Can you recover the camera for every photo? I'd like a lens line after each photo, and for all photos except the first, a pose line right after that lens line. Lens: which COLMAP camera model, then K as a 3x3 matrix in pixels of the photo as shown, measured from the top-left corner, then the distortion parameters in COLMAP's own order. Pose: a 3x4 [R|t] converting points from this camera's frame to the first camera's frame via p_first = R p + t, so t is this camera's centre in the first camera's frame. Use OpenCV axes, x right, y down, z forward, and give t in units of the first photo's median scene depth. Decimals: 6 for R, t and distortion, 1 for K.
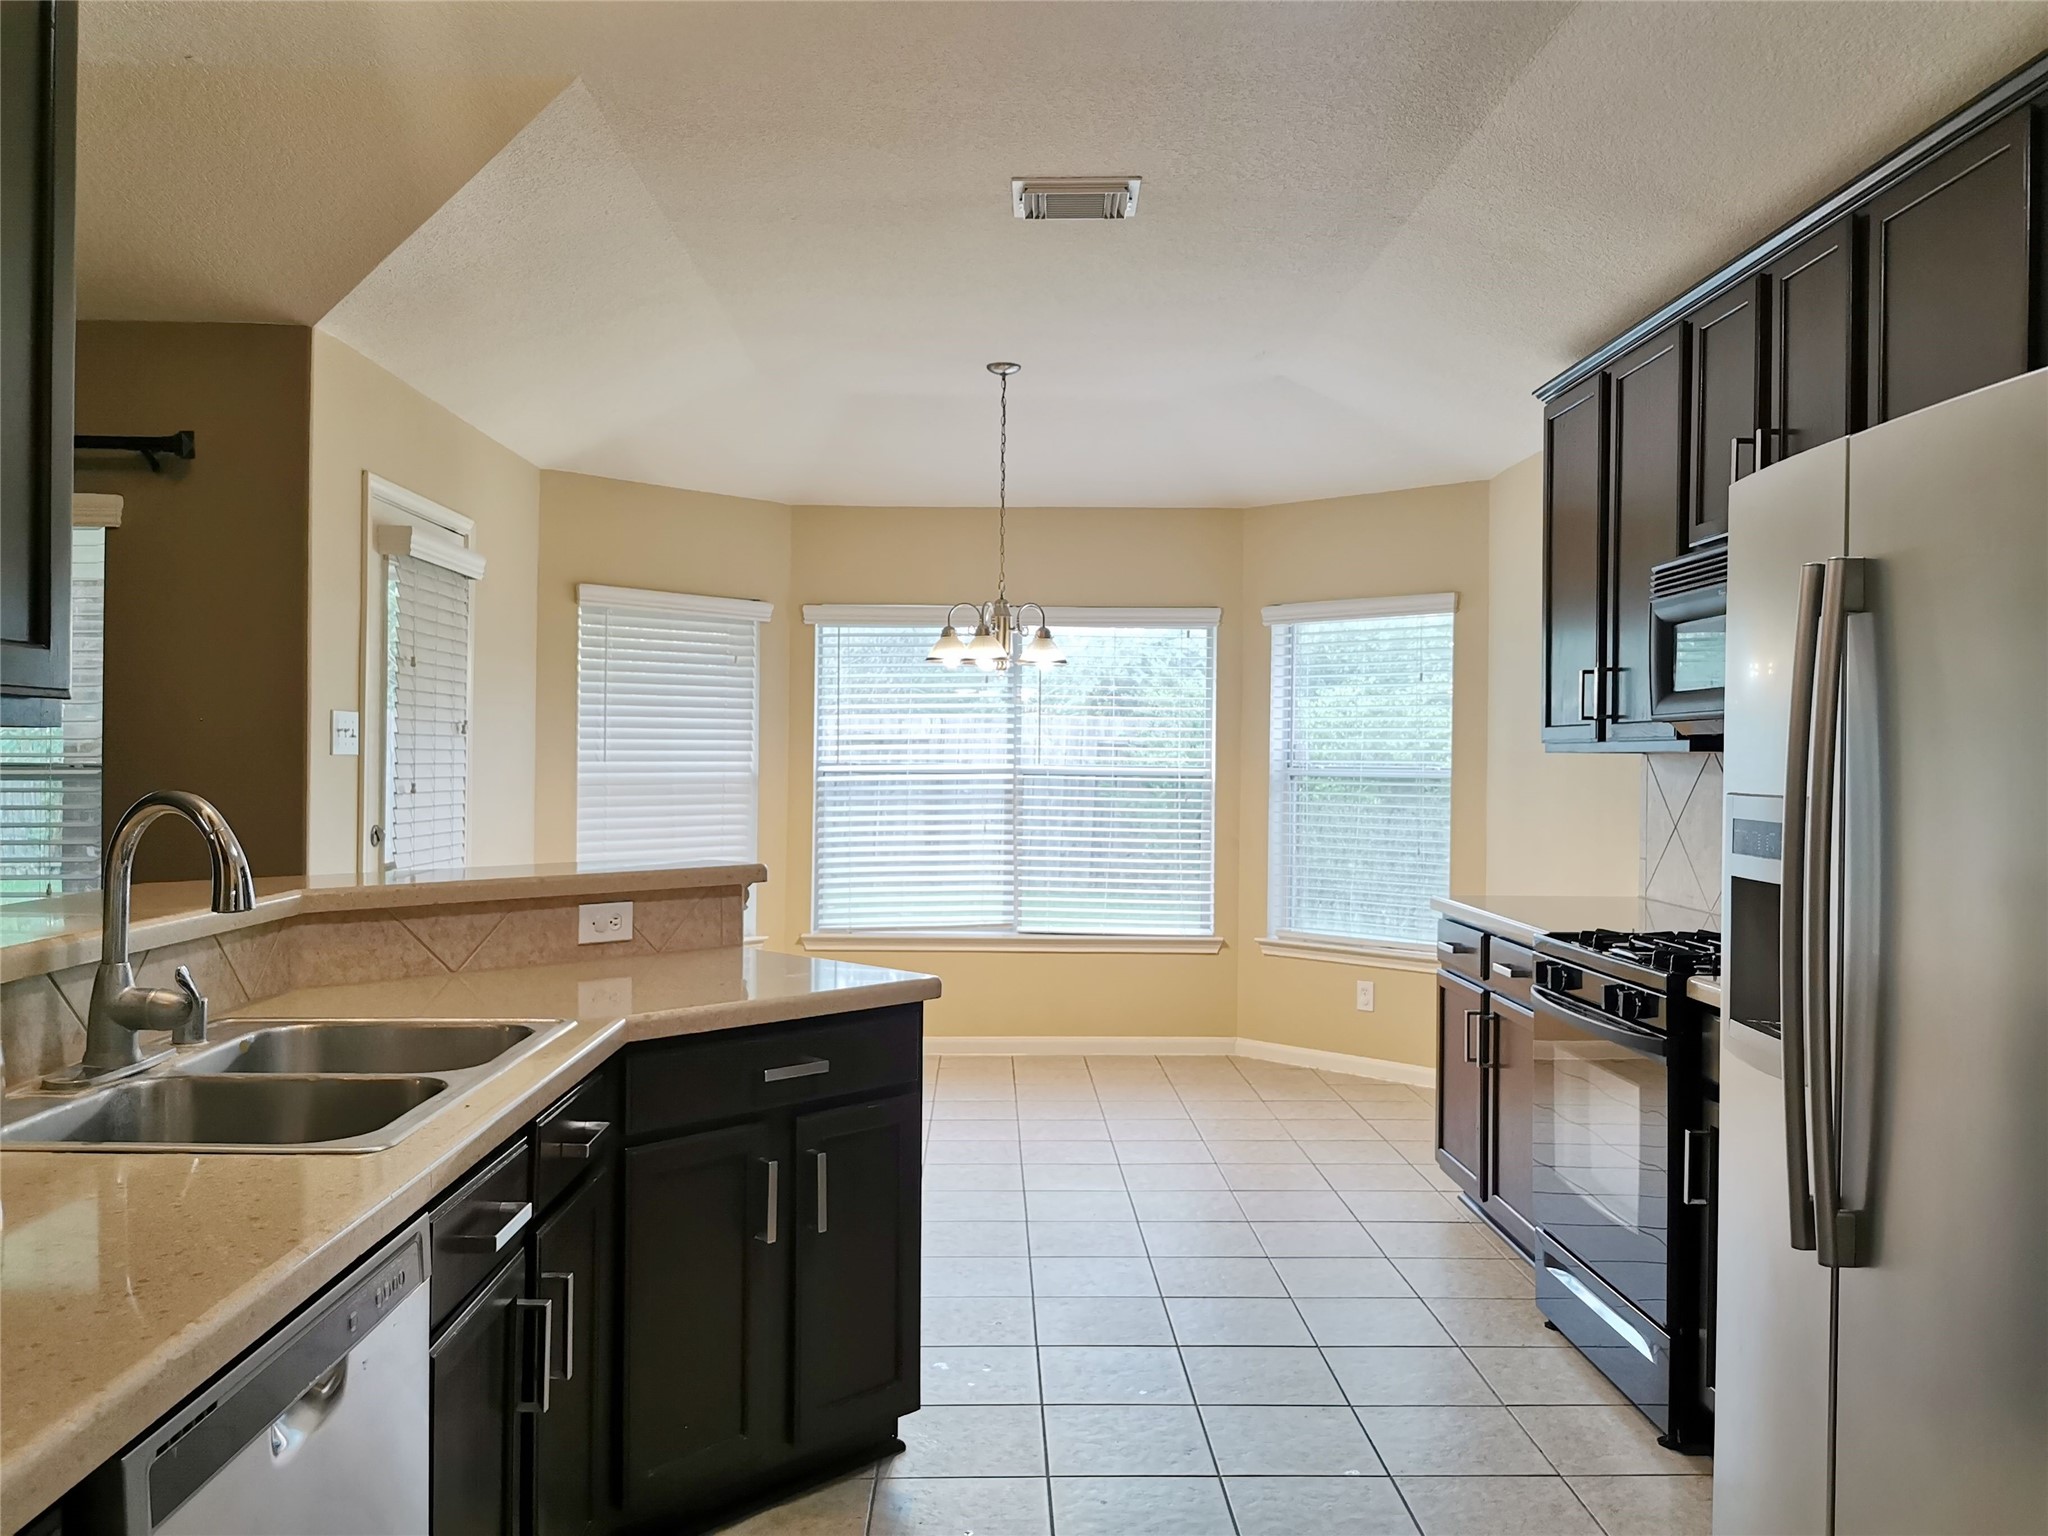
lens RADIAL K [[1594.3, 0, 1022.2], [0, 1594.3, 762.6], [0, 0, 1]] dist [0.041329, -0.078185]
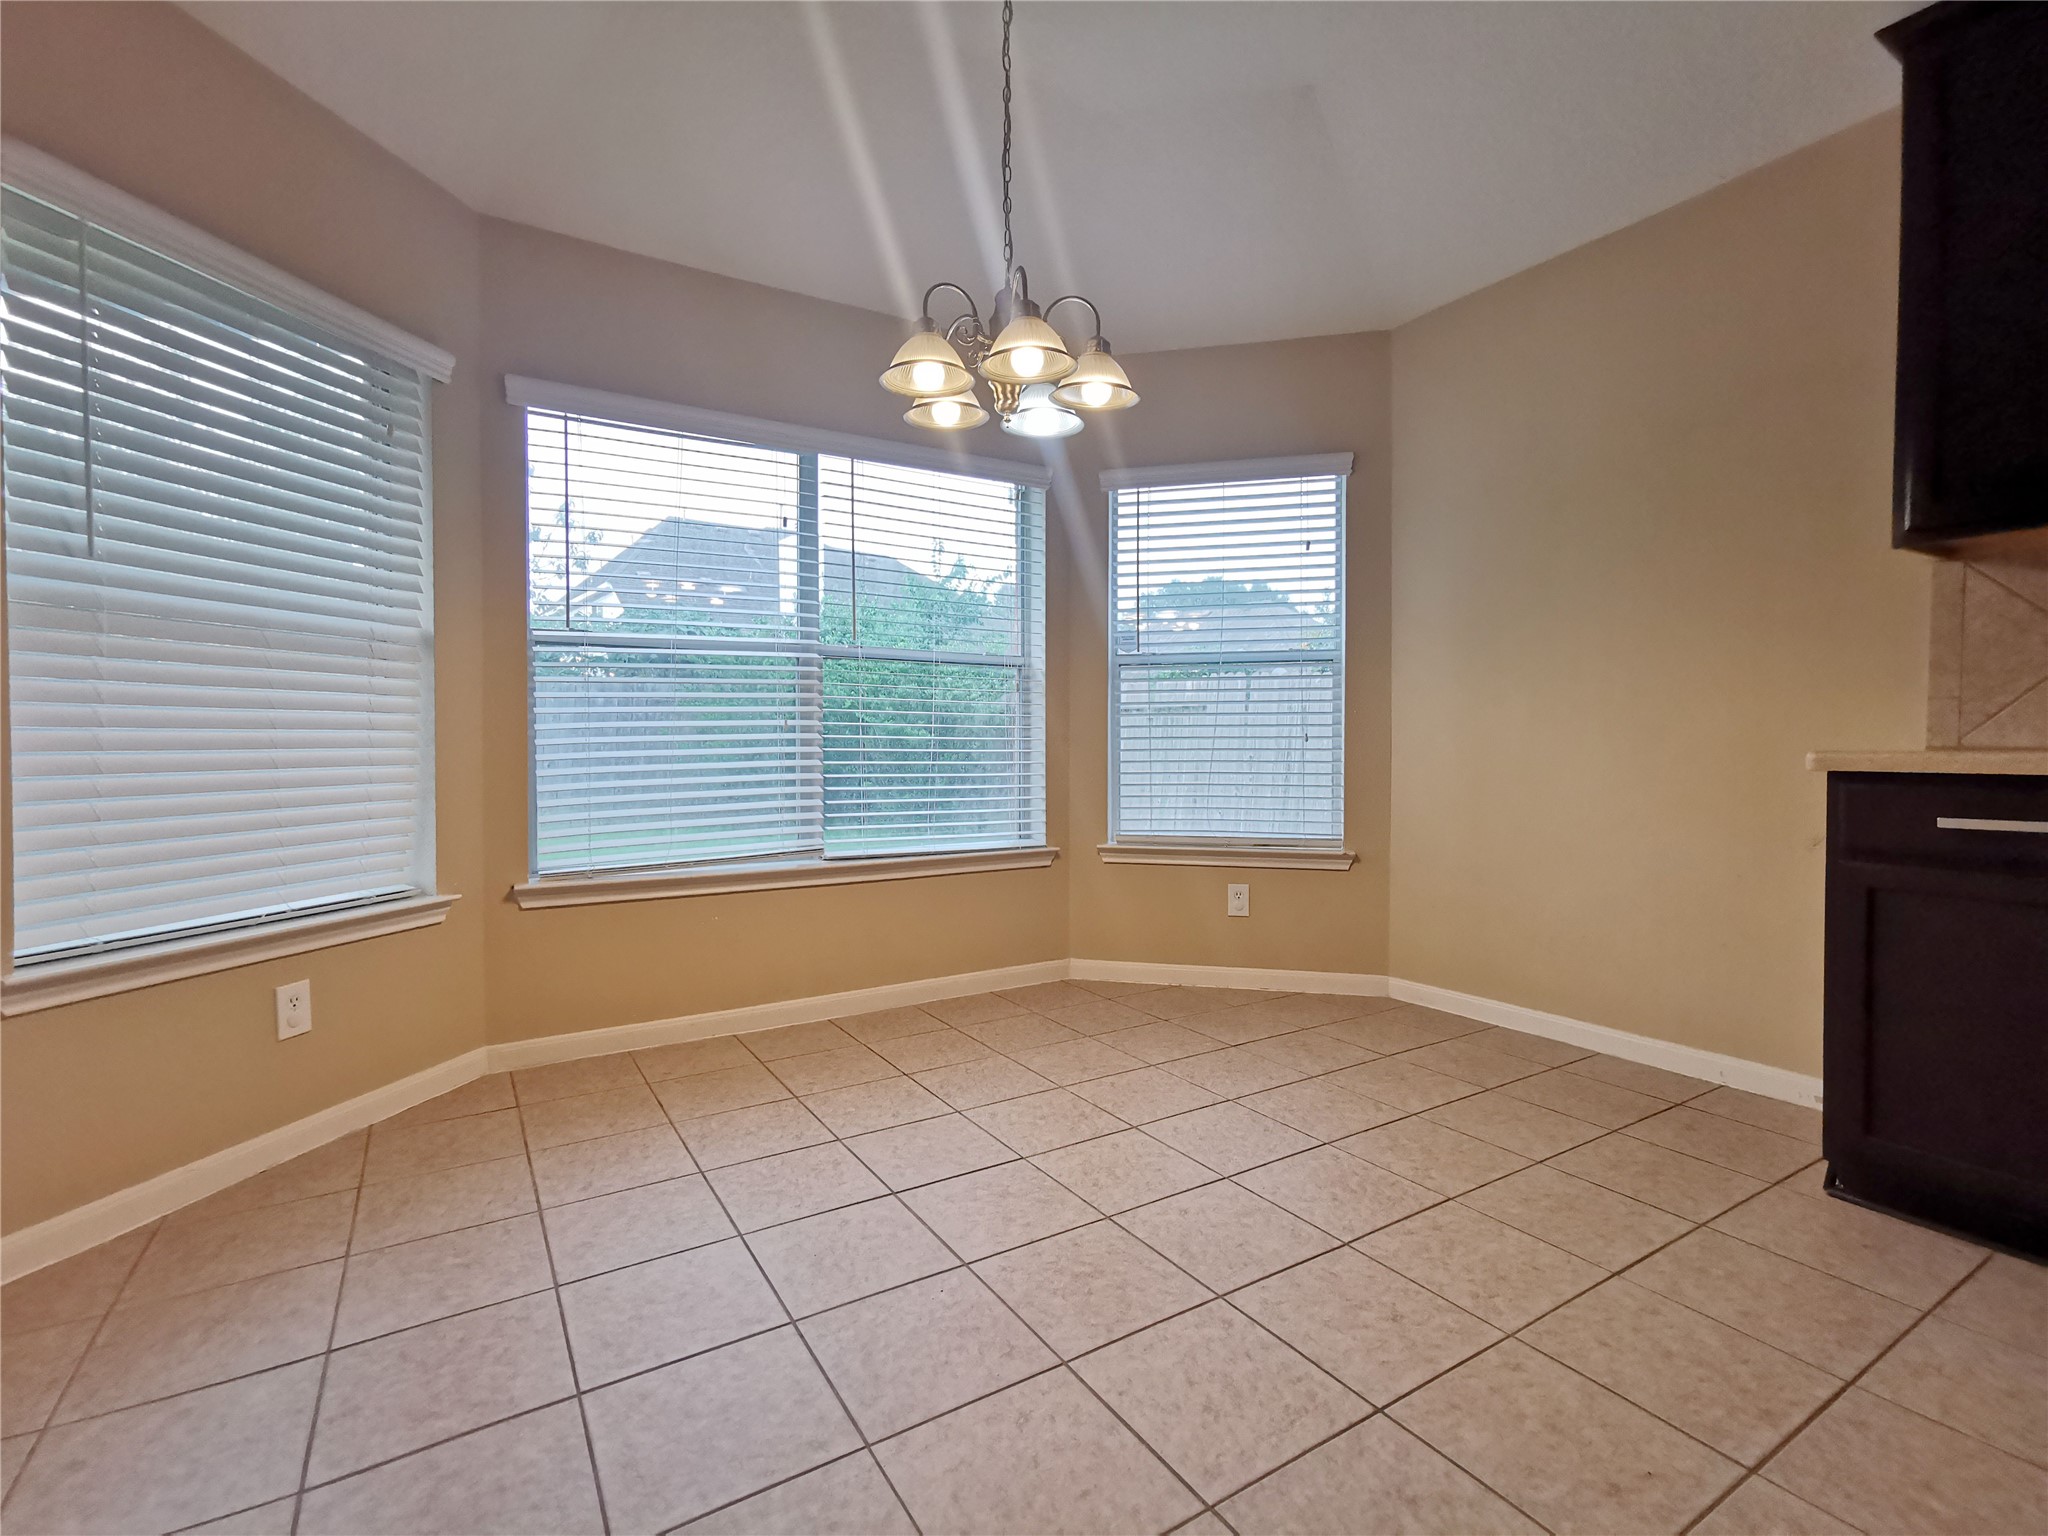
lens RADIAL K [[951.3, 0, 1020.4], [0, 951.3, 762.7], [0, 0, 1]] dist [-0.017372, 0.014918]
pose [[0.868434, -0.023563, 0.495245, -0.149439], [0.011477, 0.999558, 0.027430, 0.049643], [-0.495672, -0.018137, 0.868320, 0.567991]]
